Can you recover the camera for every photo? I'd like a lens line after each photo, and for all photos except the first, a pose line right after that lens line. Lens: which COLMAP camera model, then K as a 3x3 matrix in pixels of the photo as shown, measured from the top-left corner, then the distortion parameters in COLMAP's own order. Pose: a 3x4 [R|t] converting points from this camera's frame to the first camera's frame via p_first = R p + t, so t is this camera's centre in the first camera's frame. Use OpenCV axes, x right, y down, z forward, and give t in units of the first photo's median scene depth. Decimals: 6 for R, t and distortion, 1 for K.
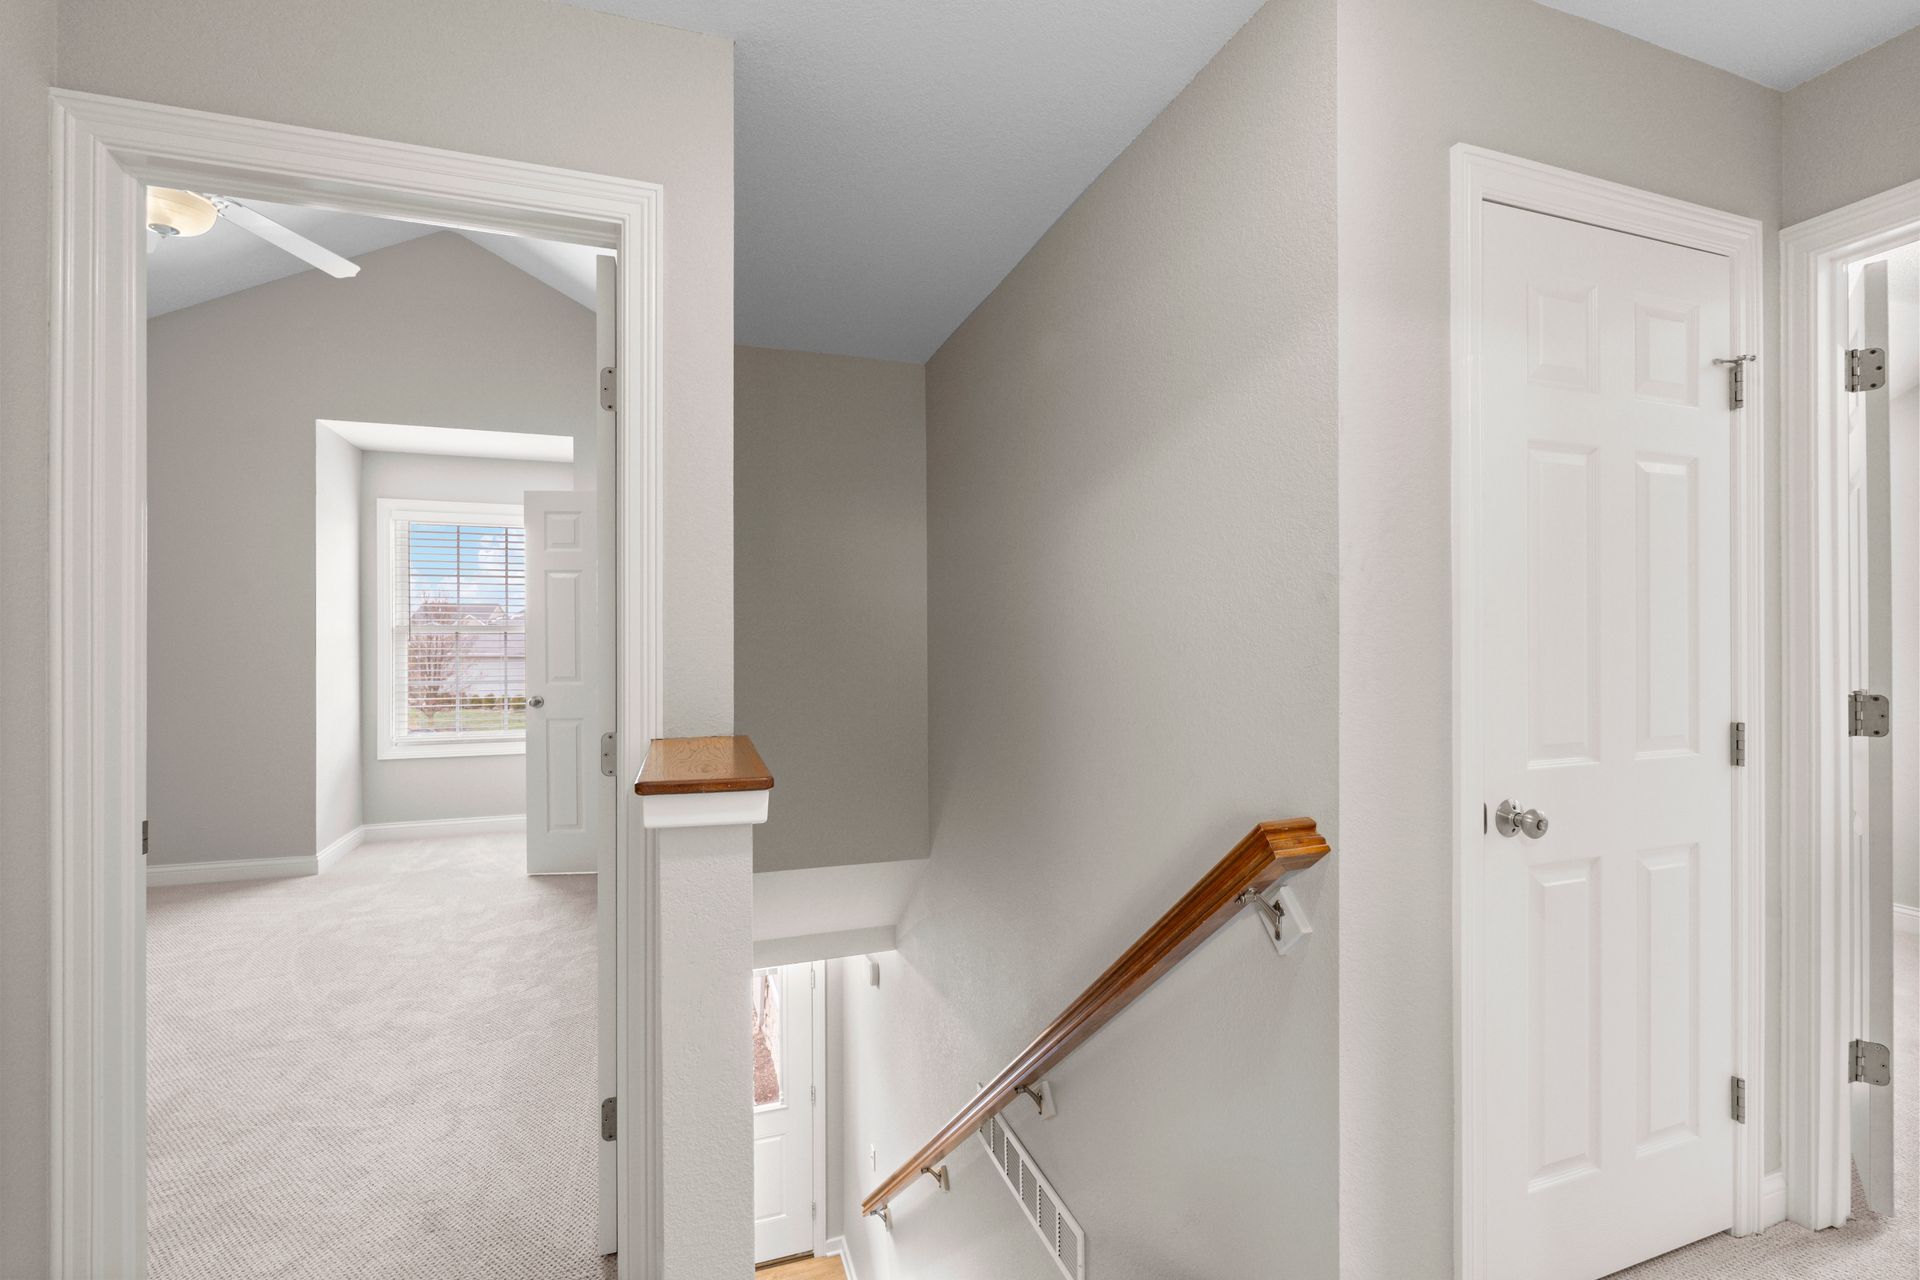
lens RADIAL K [[839.9, 0, 960.8], [0, 839.9, 633.5], [0, 0, 1]] dist [-0.002038, -0.000228]
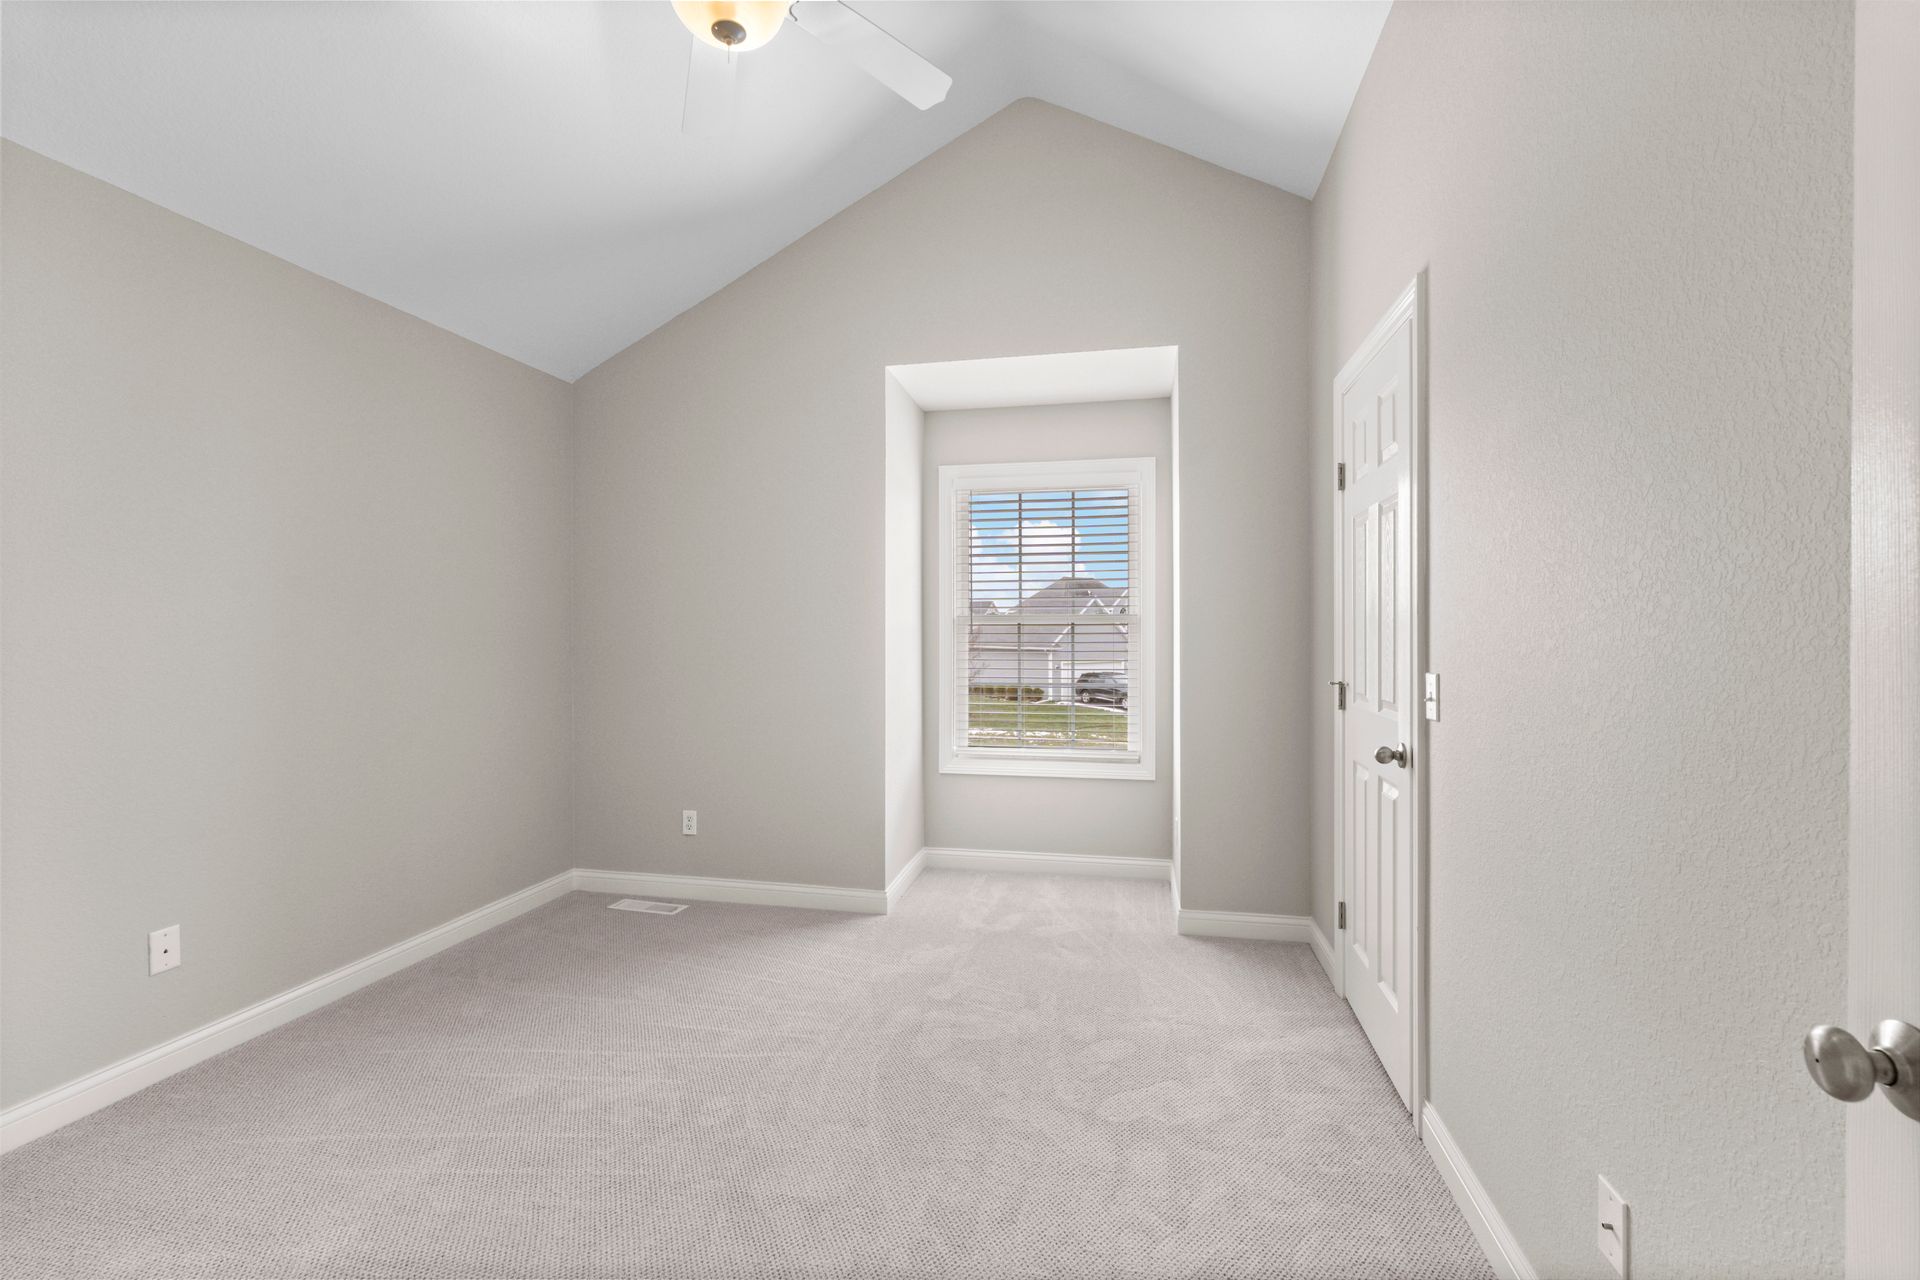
lens RADIAL K [[839.9, 0, 960.8], [0, 839.9, 633.5], [0, 0, 1]] dist [-0.002038, -0.000228]
pose [[0.858858, 0.004840, -0.512191, -0.263966], [-0.000472, 0.999962, 0.008659, 0.001895], [0.512214, -0.007195, 0.858828, 0.307402]]
